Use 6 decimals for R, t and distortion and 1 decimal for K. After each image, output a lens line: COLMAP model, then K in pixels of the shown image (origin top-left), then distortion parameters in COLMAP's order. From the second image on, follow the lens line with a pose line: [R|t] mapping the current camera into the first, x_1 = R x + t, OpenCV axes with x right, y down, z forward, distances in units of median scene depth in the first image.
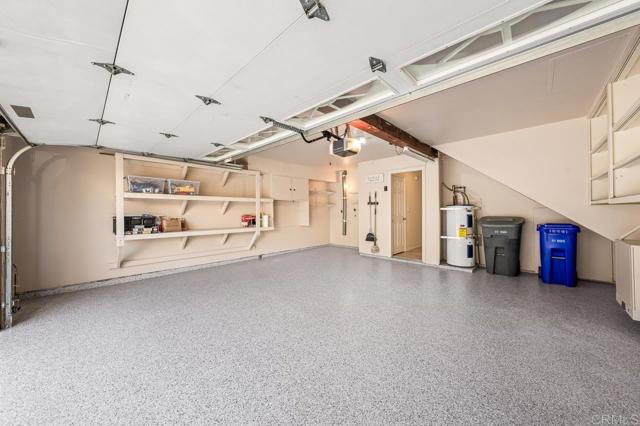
lens RADIAL K [[225.8, 0, 323.2], [0, 225.8, 209.7], [0, 0, 1]] dist [-0.001502, -0.000158]
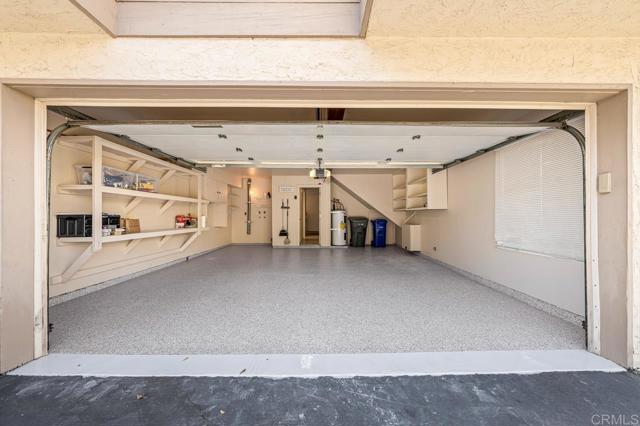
lens RADIAL K [[225.8, 0, 323.2], [0, 225.8, 209.7], [0, 0, 1]] dist [-0.001502, -0.000158]
pose [[0.711245, 0.024118, 0.702530, -0.633326], [-0.008089, 0.999626, -0.026128, 0.020071], [-0.702898, 0.012901, 0.711174, -0.127421]]
